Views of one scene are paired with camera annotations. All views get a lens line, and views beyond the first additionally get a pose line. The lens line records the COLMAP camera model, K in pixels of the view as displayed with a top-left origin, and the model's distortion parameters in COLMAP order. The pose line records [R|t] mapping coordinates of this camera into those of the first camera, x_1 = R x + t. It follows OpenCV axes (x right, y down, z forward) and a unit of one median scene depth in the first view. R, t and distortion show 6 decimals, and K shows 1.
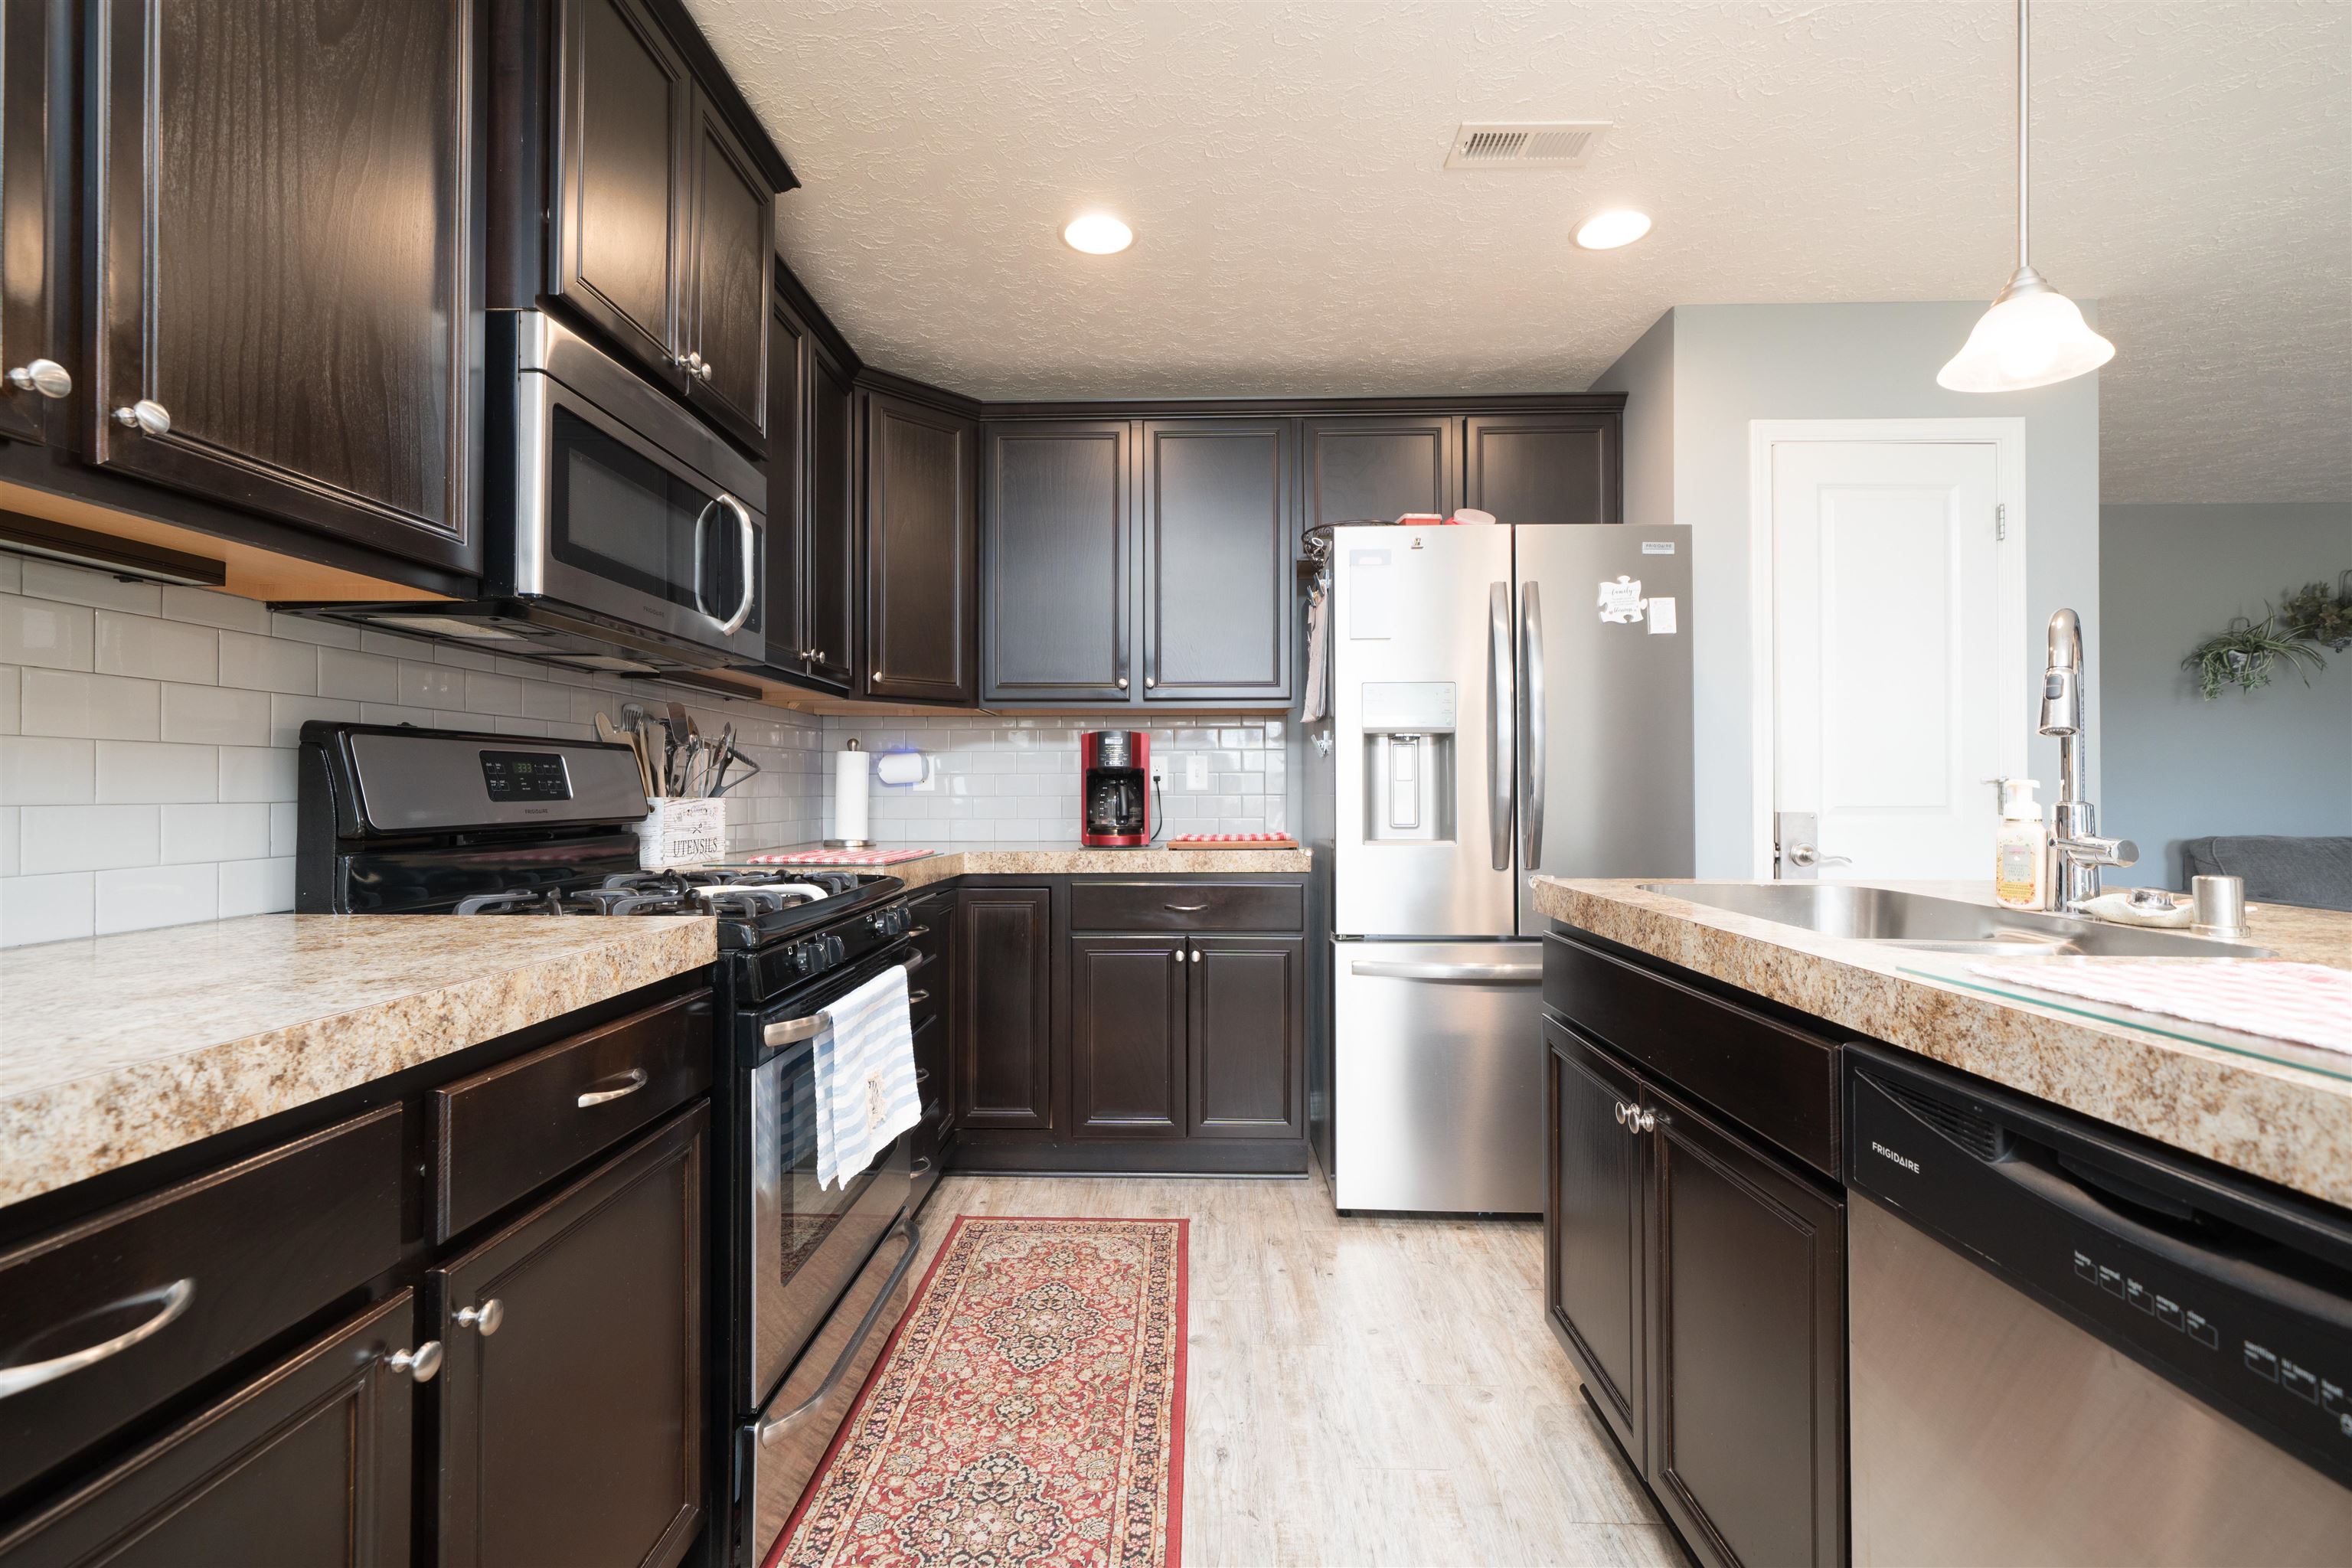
lens RADIAL K [[1041.0, 0, 1167.3], [0, 1041.0, 783.5], [0, 0, 1]] dist [0.001183, -0.000037]
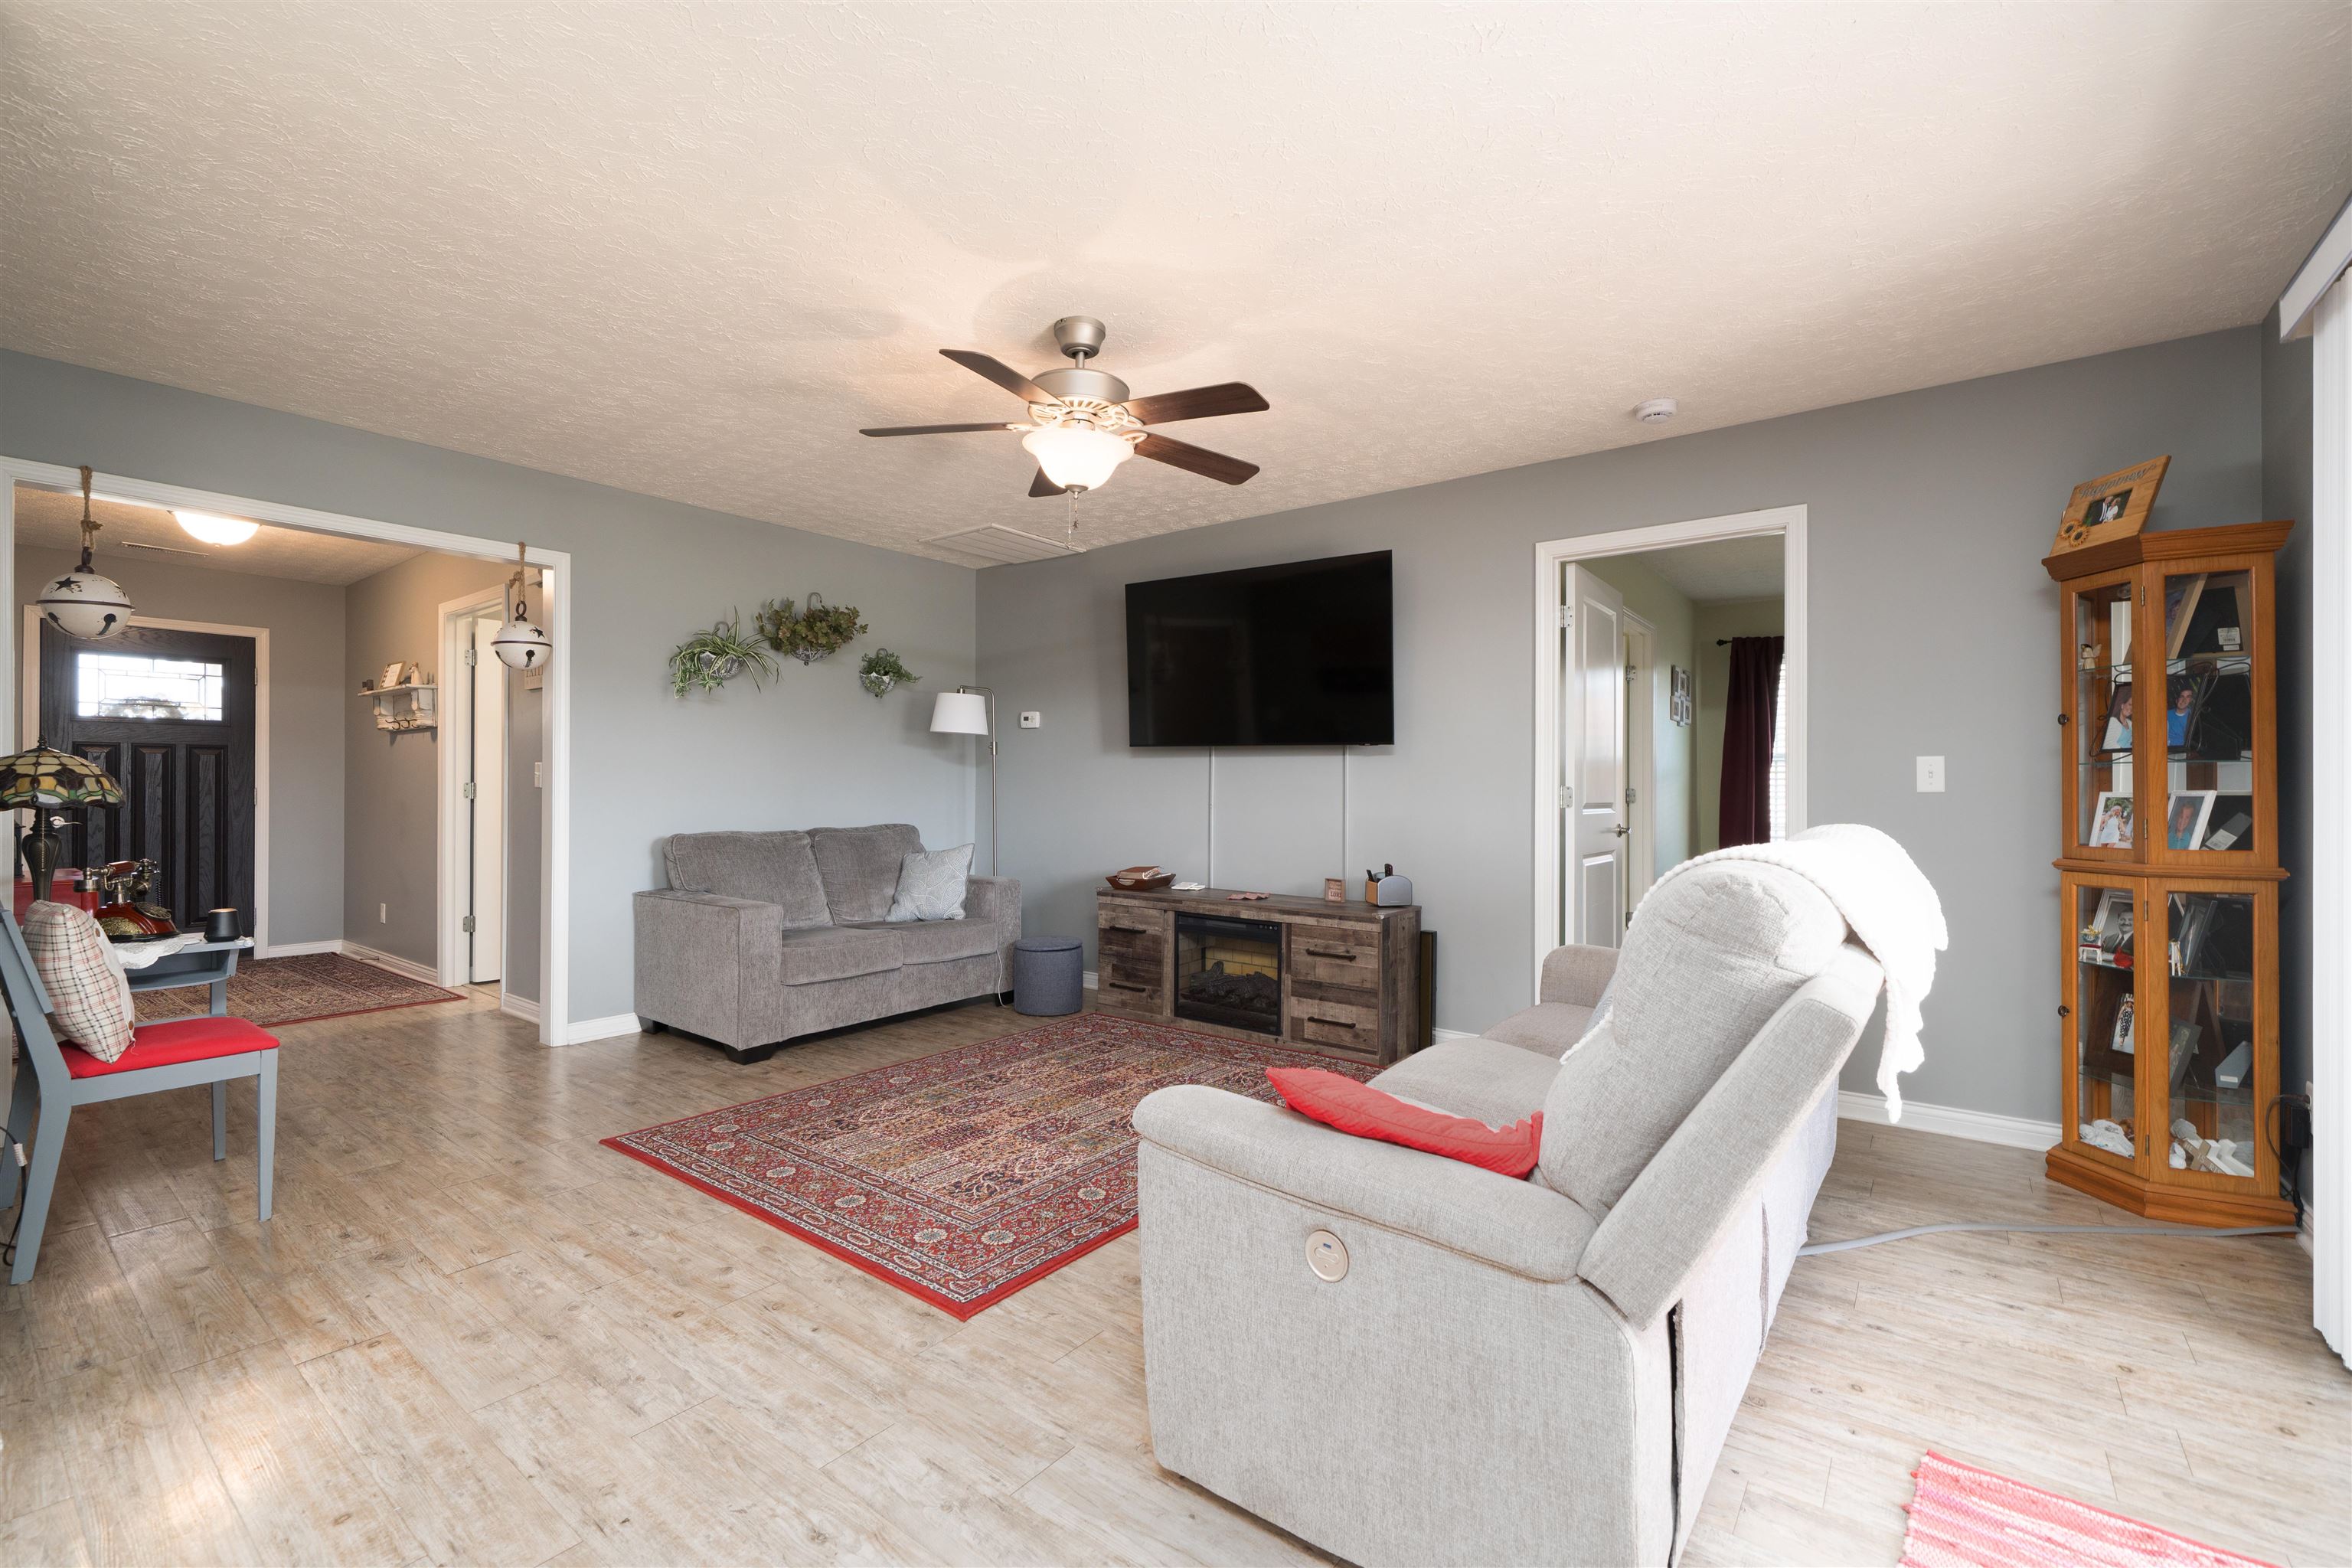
lens RADIAL K [[1018.3, 0, 1165.2], [0, 1018.3, 781.0], [0, 0, 1]] dist [0.001730, 0.000304]
pose [[0.593427, 0.009520, 0.804831, 1.019797], [-0.011034, 0.999932, -0.003691, -0.007221], [-0.804812, -0.006690, 0.593492, 0.090562]]
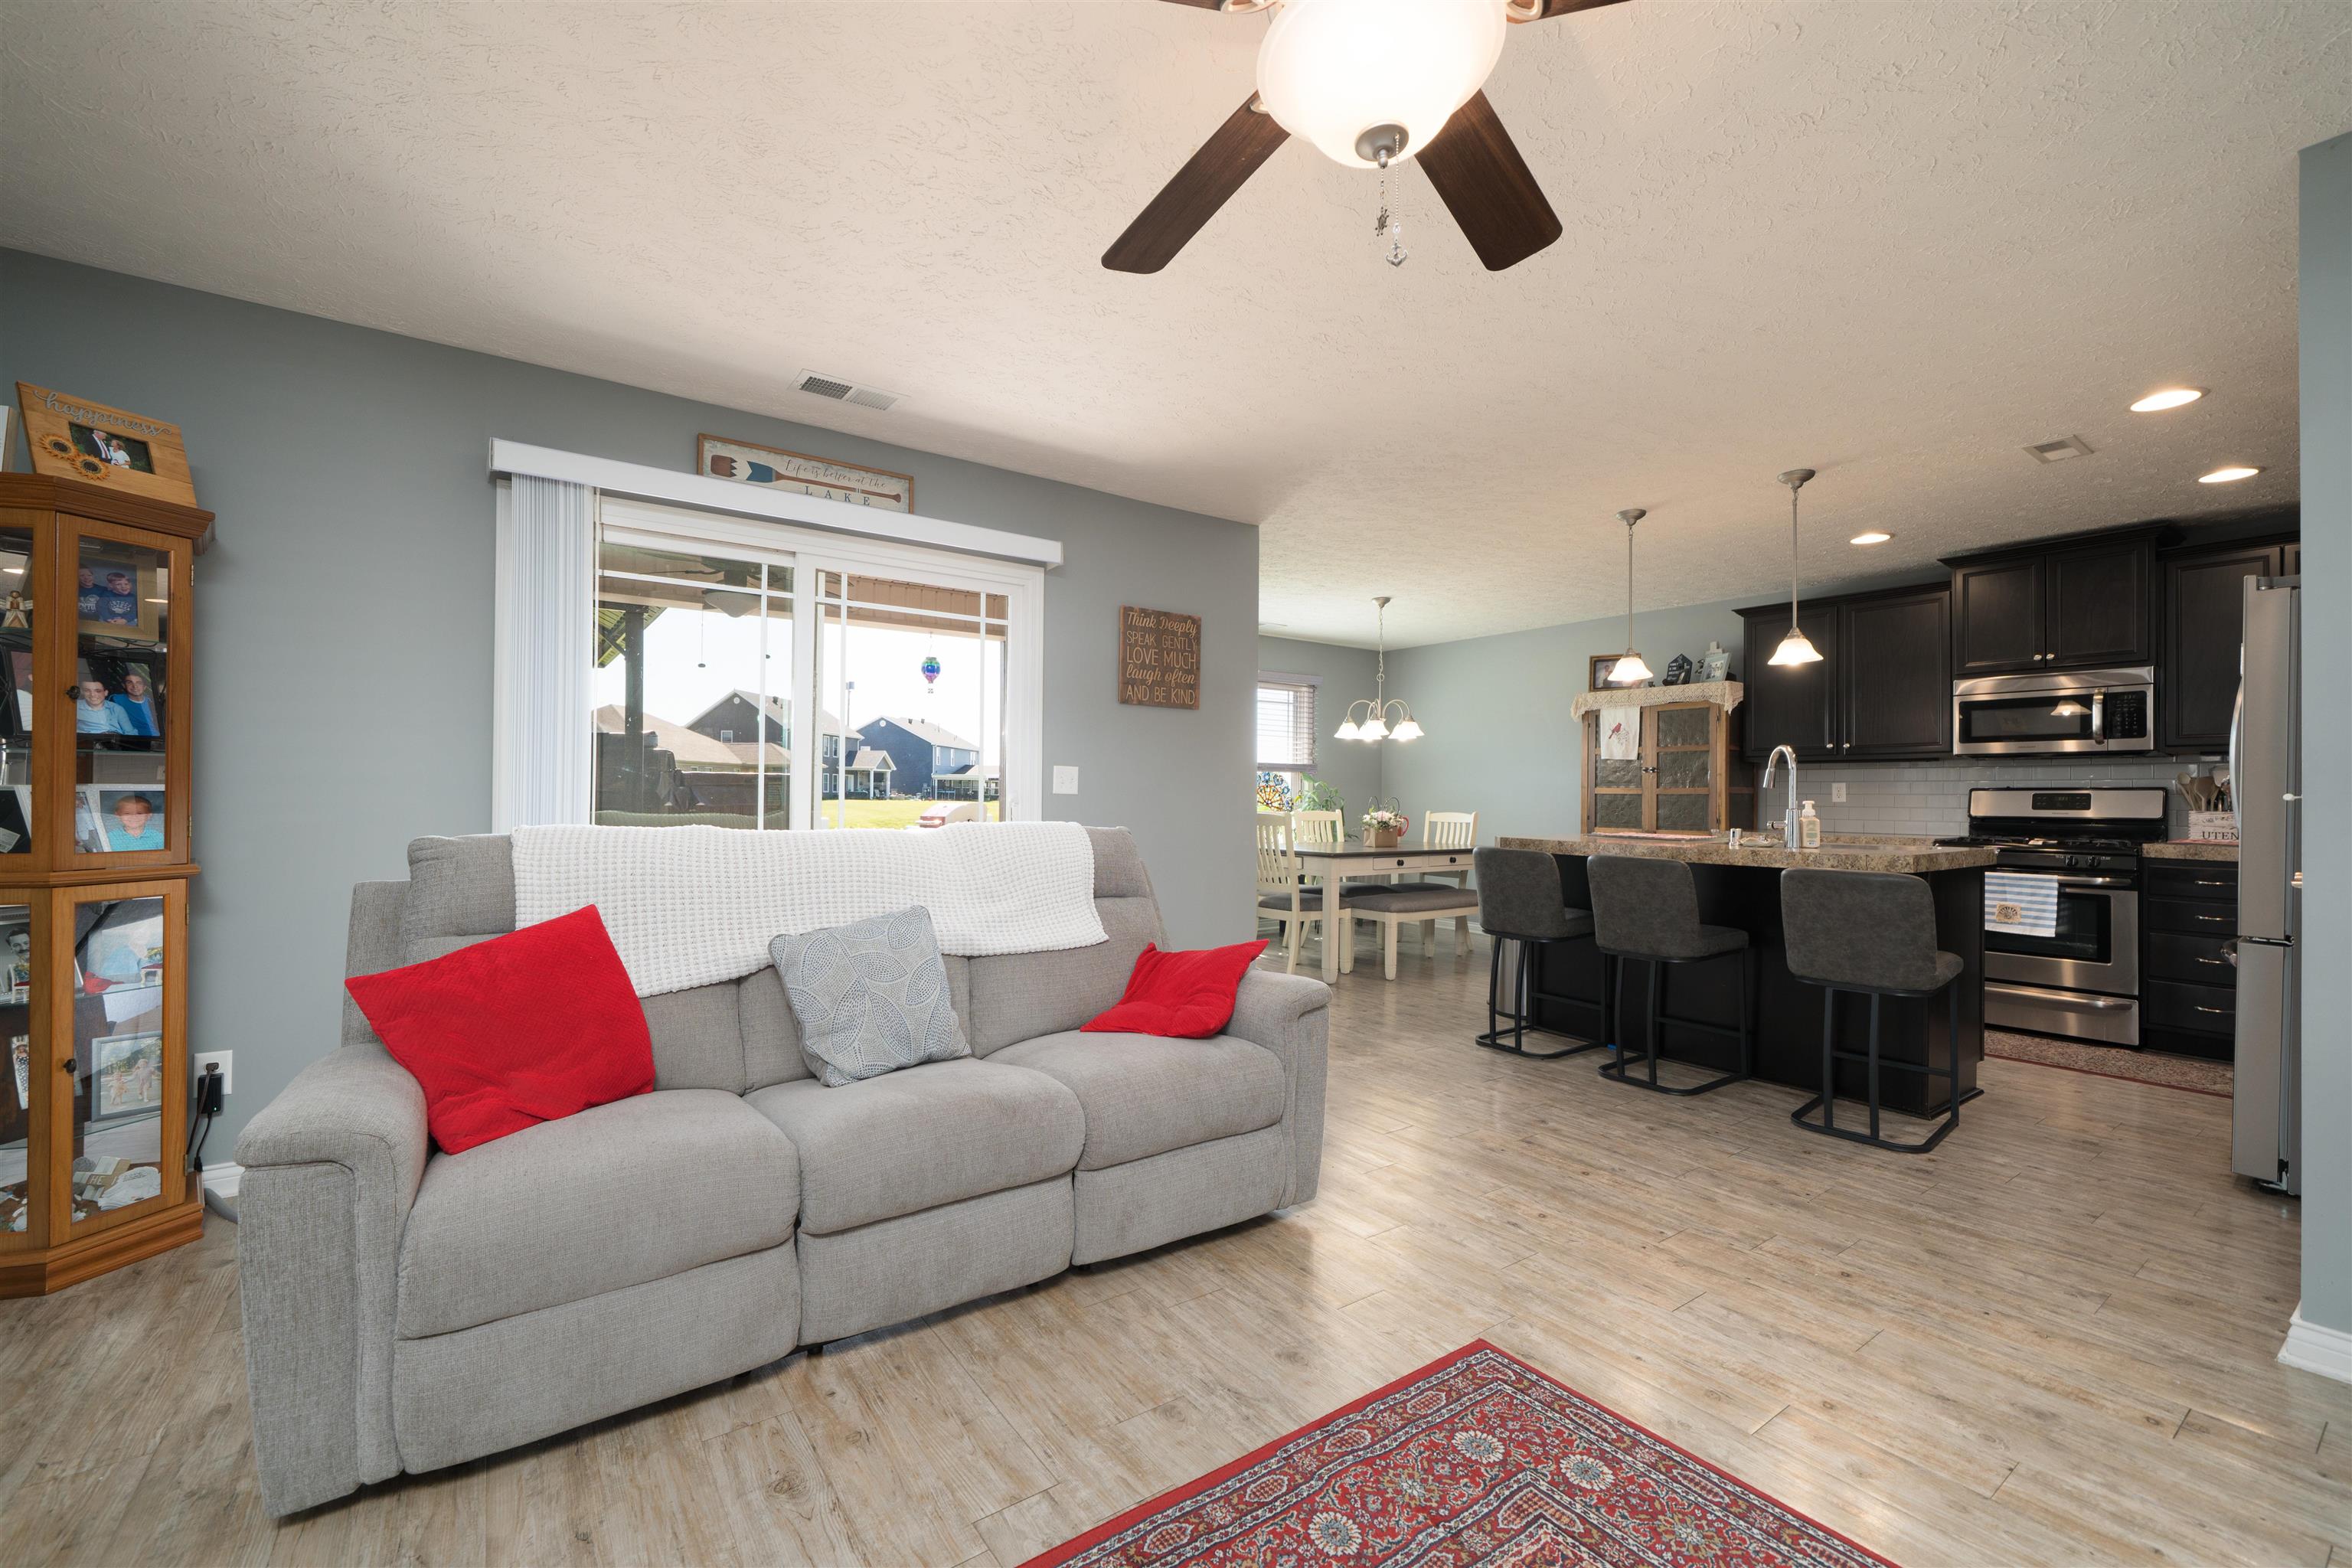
lens RADIAL K [[995.6, 0, 1147.4], [0, 995.6, 788.4], [0, 0, 1]] dist [-0.000124, 0.000349]
pose [[-0.803830, -0.010988, -0.594757, 2.461425], [-0.003515, 0.999900, -0.013723, 0.002483], [0.594848, -0.008941, -0.803788, 1.350462]]
